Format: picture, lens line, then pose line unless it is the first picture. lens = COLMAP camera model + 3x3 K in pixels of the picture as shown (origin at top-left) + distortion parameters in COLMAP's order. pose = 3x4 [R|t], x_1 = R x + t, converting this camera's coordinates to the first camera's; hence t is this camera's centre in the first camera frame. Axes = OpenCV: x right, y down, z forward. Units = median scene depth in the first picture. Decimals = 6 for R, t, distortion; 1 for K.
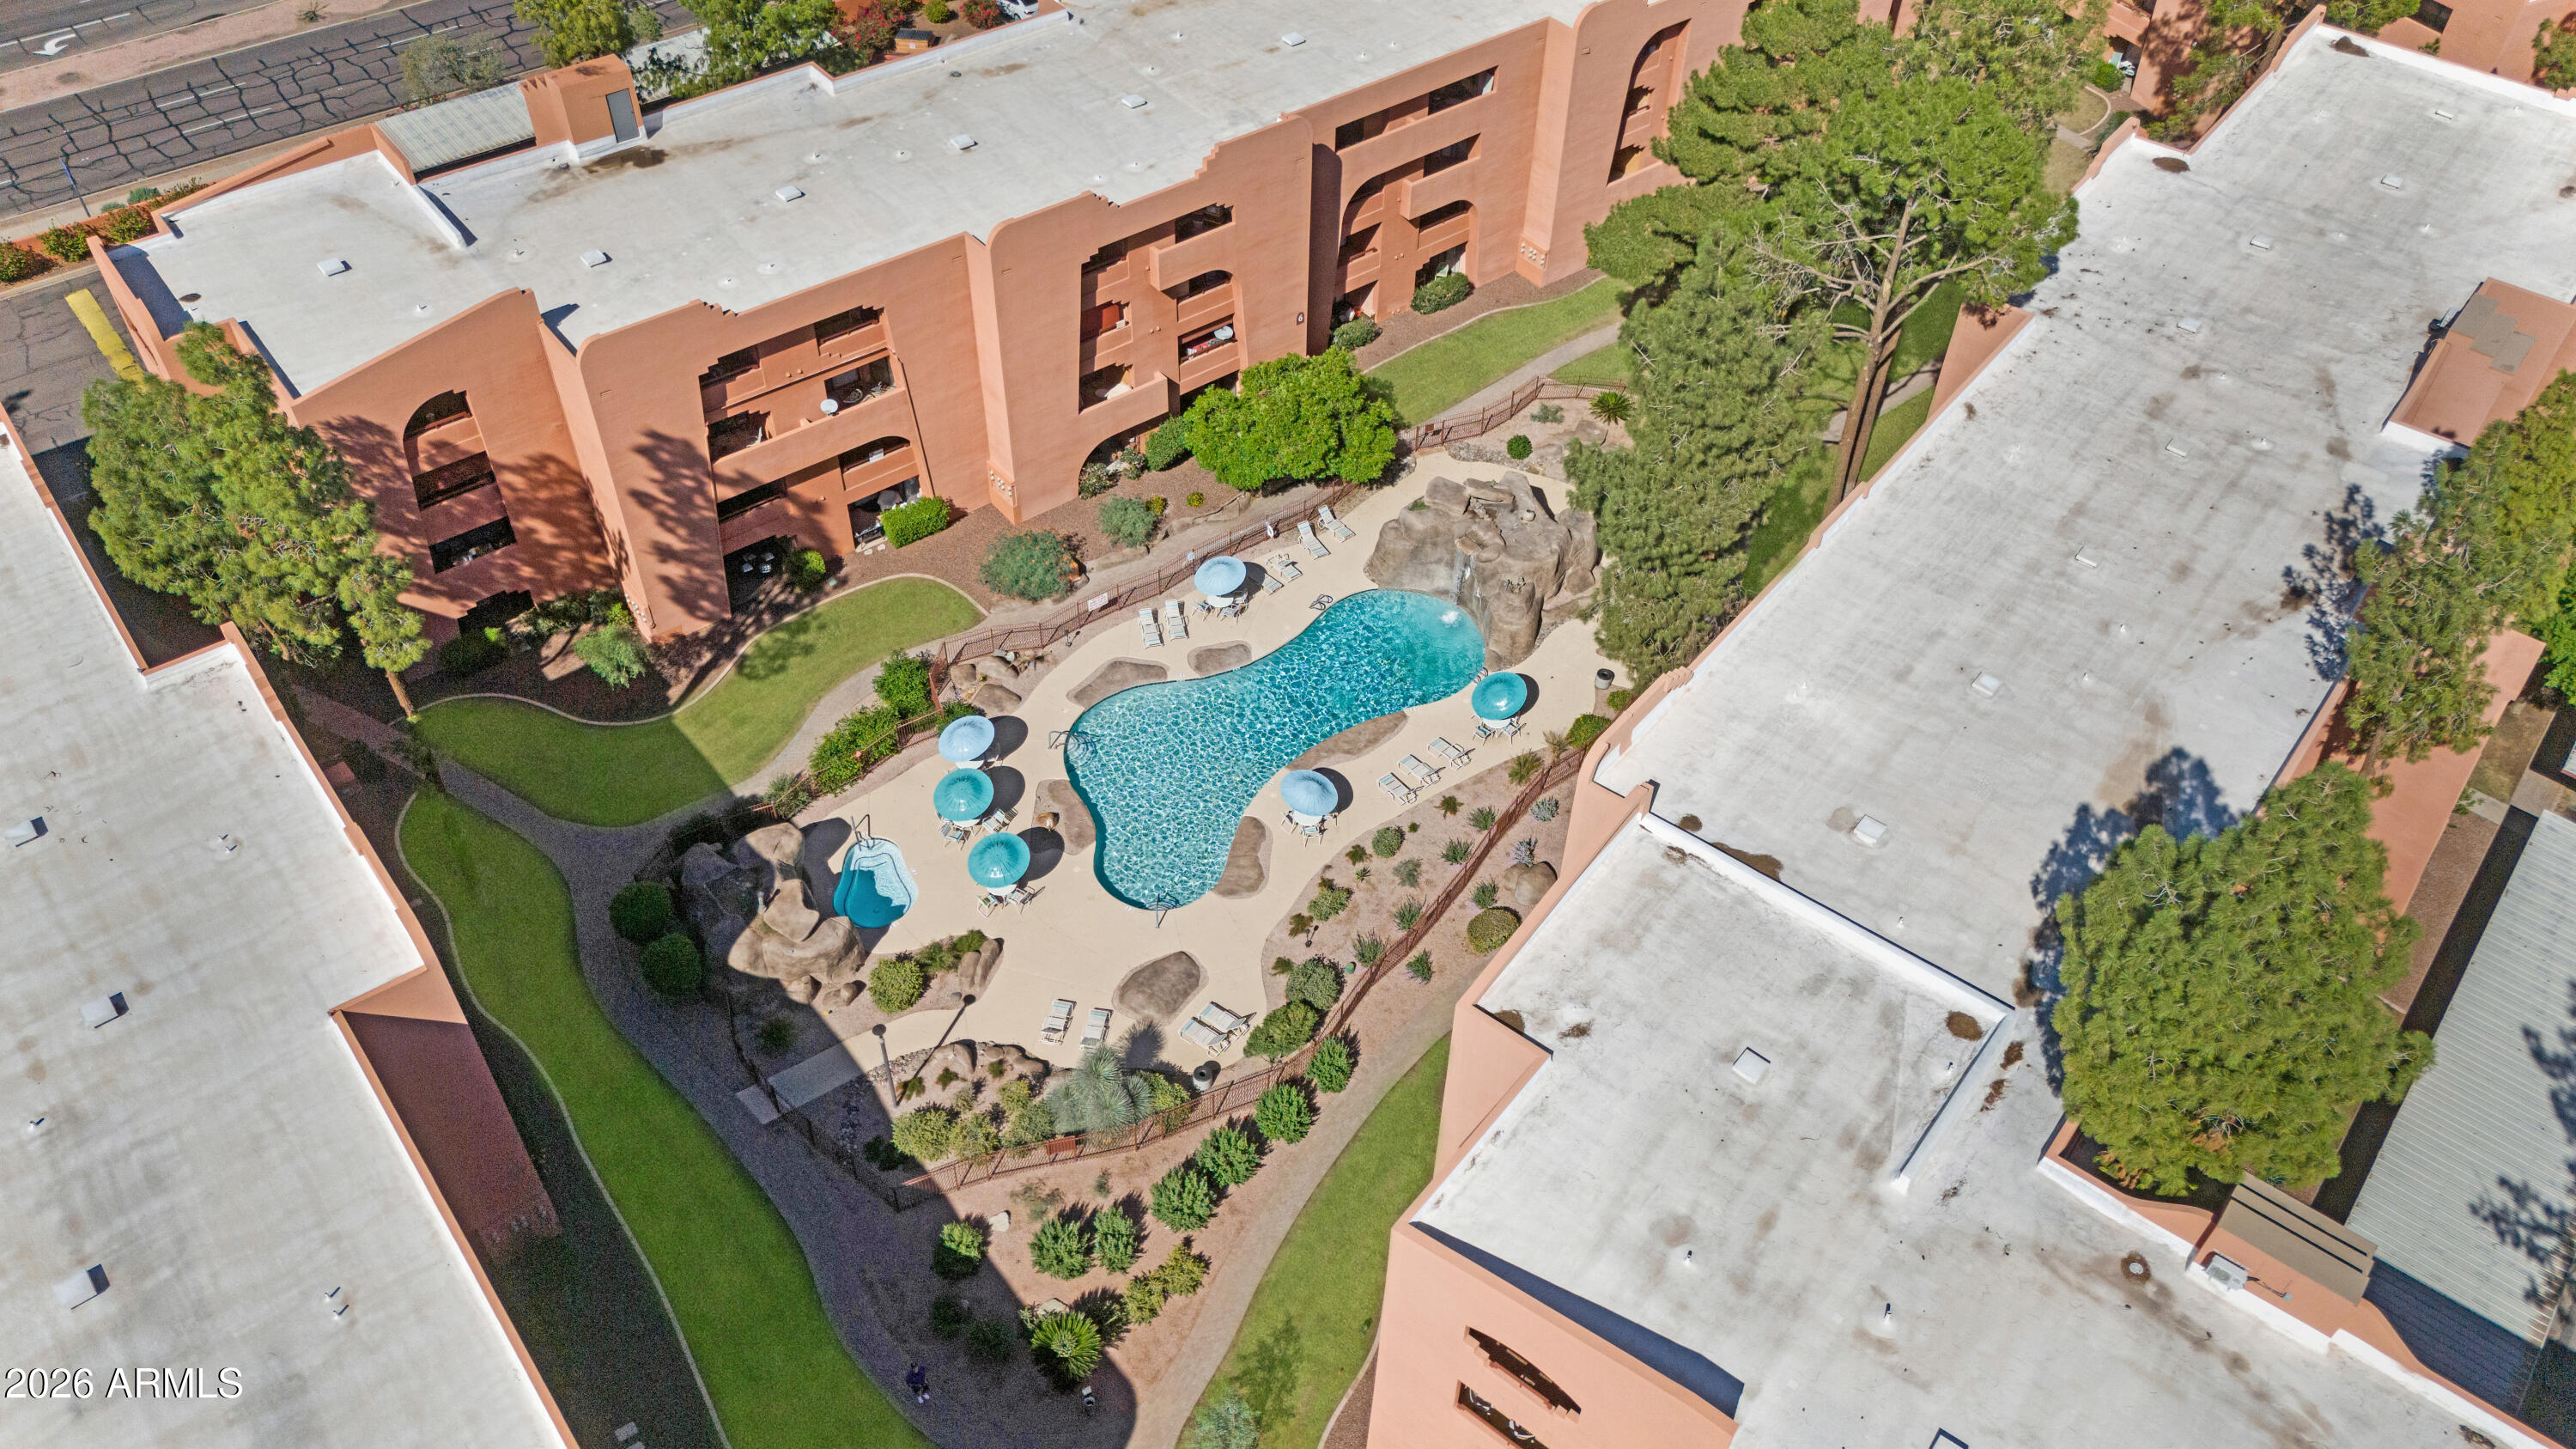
lens RADIAL K [[1919.4, 0, 1288.0], [0, 1919.4, 724.5], [0, 0, 1]] dist [0.066401, -0.068404]
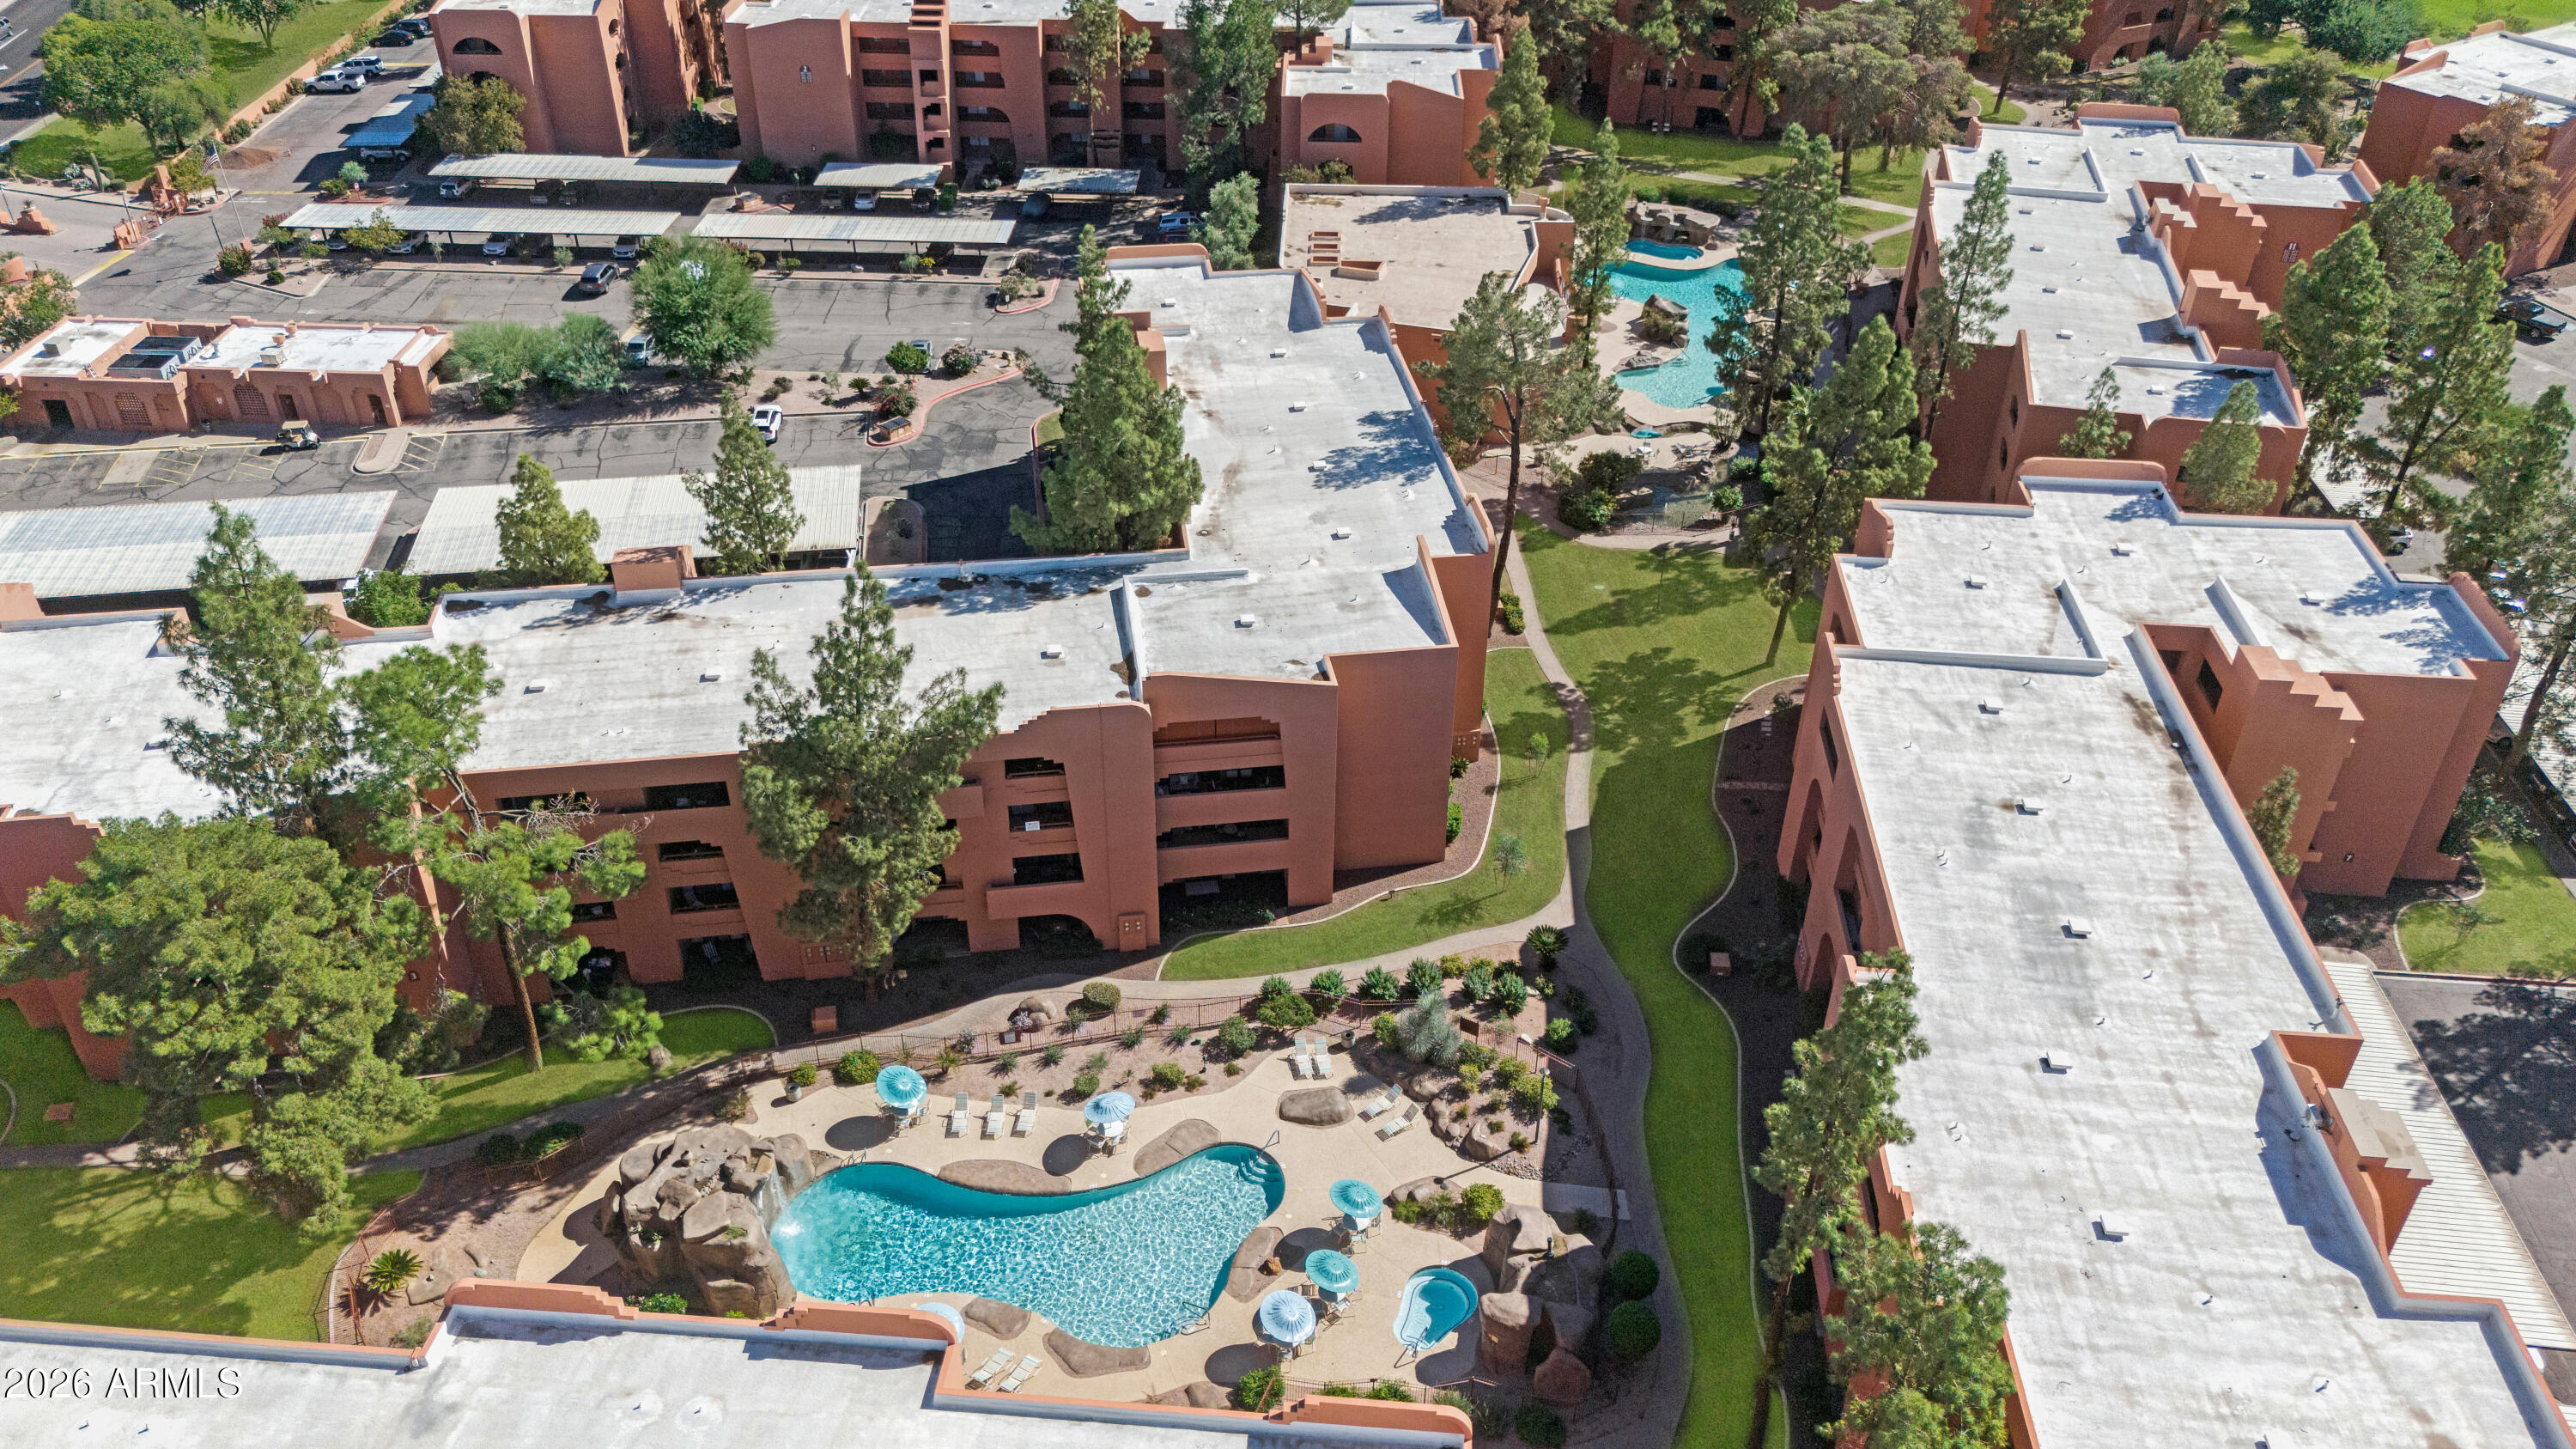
lens RADIAL K [[1896.5, 0, 1277.7], [0, 1896.5, 724.4], [0, 0, 1]] dist [0.073922, -0.072404]
pose [[-0.726771, -0.409530, 0.551443, -0.629132], [0.472572, 0.284500, 0.834108, -0.983651], [-0.498477, 0.866802, -0.013234, 0.796732]]
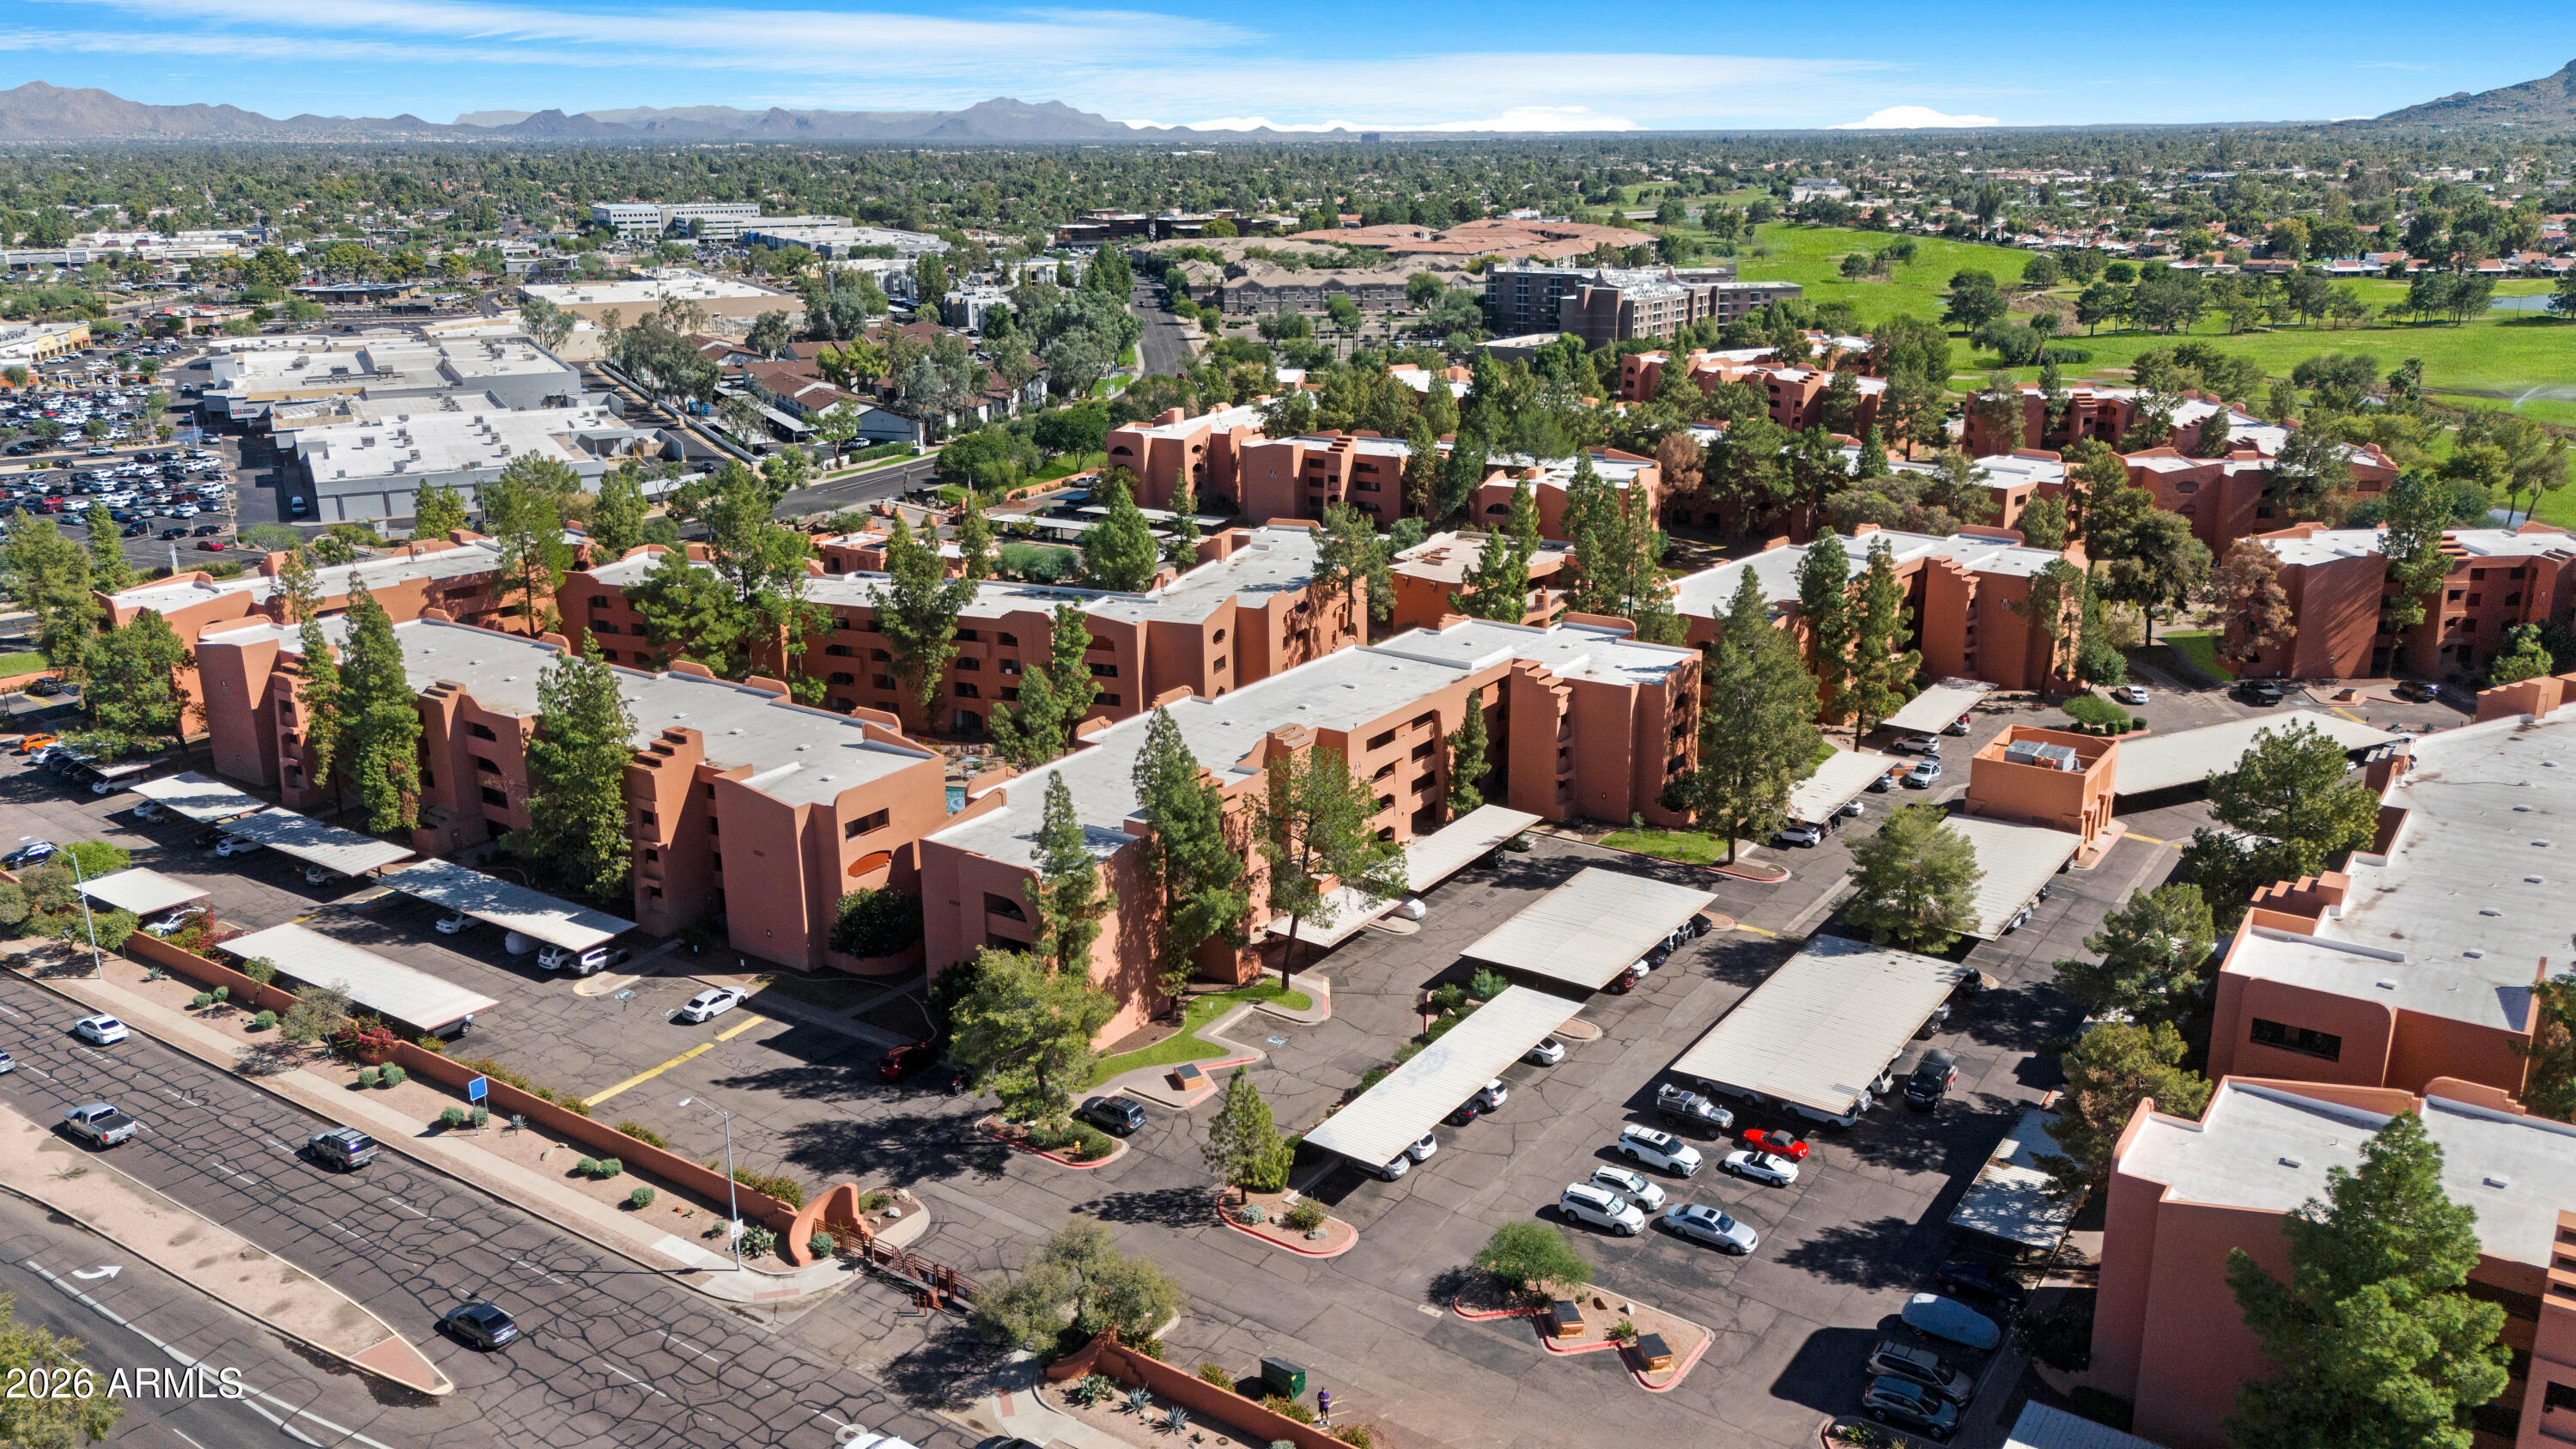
lens RADIAL K [[1896.5, 0, 1277.7], [0, 1896.5, 724.4], [0, 0, 1]] dist [0.073922, -0.072404]
pose [[-0.286919, -0.290238, 0.912929, -2.643735], [0.685632, 0.603339, 0.407296, -0.819172], [-0.669019, 0.742795, 0.025887, 0.627948]]
